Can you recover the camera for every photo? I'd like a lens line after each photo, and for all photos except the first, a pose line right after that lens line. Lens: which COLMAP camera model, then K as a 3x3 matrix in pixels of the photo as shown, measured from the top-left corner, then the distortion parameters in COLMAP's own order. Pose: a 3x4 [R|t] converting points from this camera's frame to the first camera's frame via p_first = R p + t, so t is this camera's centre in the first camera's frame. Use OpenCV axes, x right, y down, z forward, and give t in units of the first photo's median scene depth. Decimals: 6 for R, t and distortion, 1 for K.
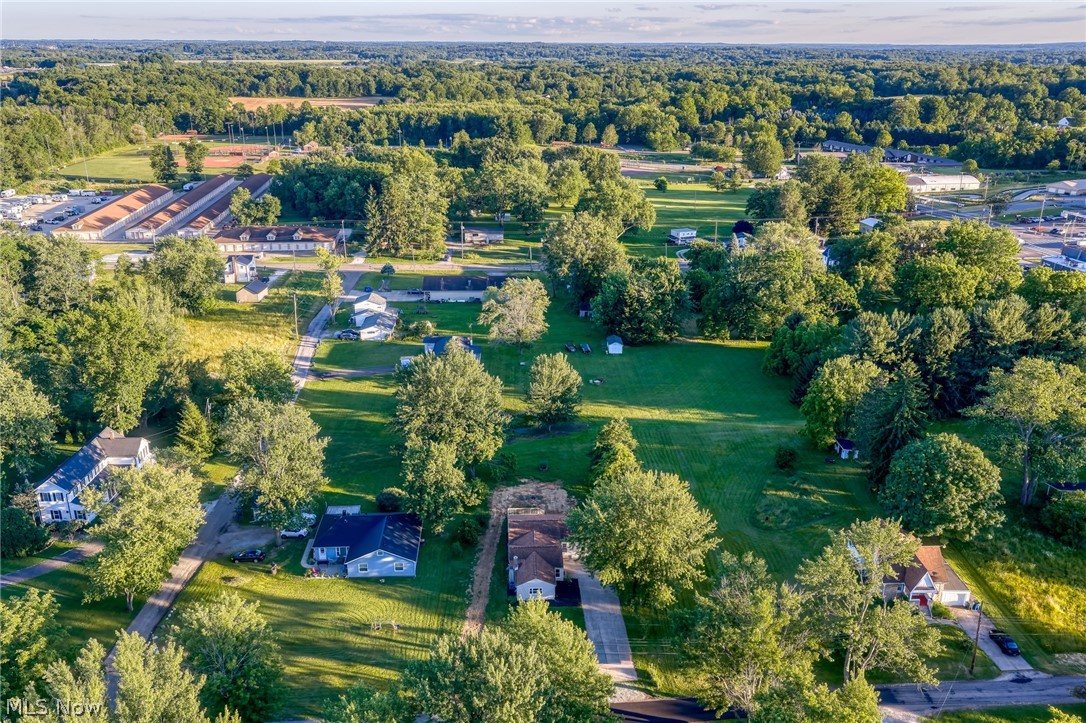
lens RADIAL K [[875.5, 0, 543.0], [0, 875.5, 361.5], [0, 0, 1]] dist [-0.002950, 0.000313]
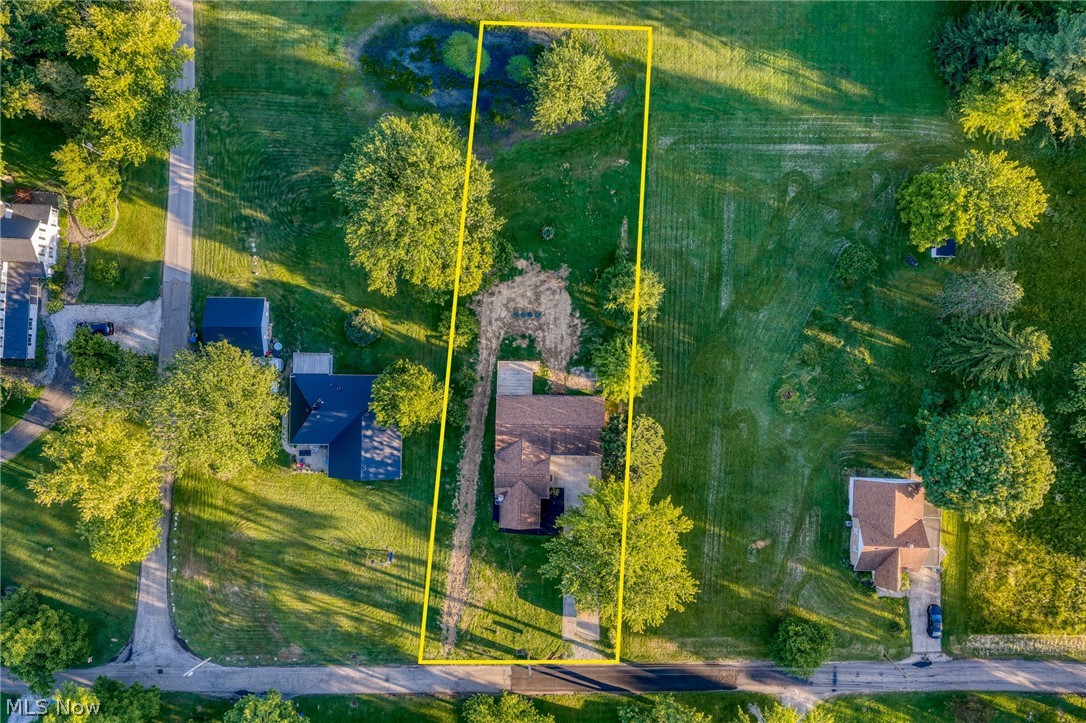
lens RADIAL K [[879.6, 0, 543.0], [0, 879.6, 361.5], [0, 0, 1]] dist [0.003168, -0.002534]
pose [[0.997467, 0.070985, -0.004538, 0.008906], [-0.020595, 0.349288, 0.936789, -0.679487], [0.068083, -0.934323, 0.349865, 0.719645]]
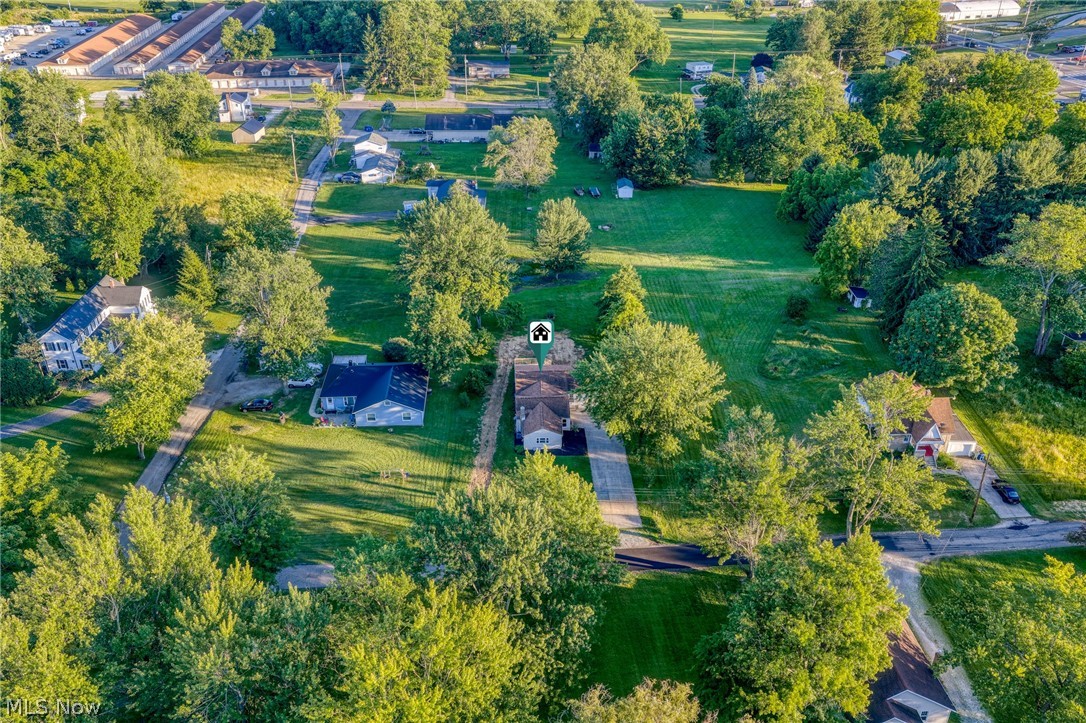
lens RADIAL K [[875.5, 0, 543.0], [0, 875.5, 361.5], [0, 0, 1]] dist [-0.002950, 0.000313]
pose [[0.999958, 0.001623, -0.008982, 0.001012], [0.000009, 0.983889, 0.178779, -0.006199], [0.009127, -0.178772, 0.983848, 0.023263]]
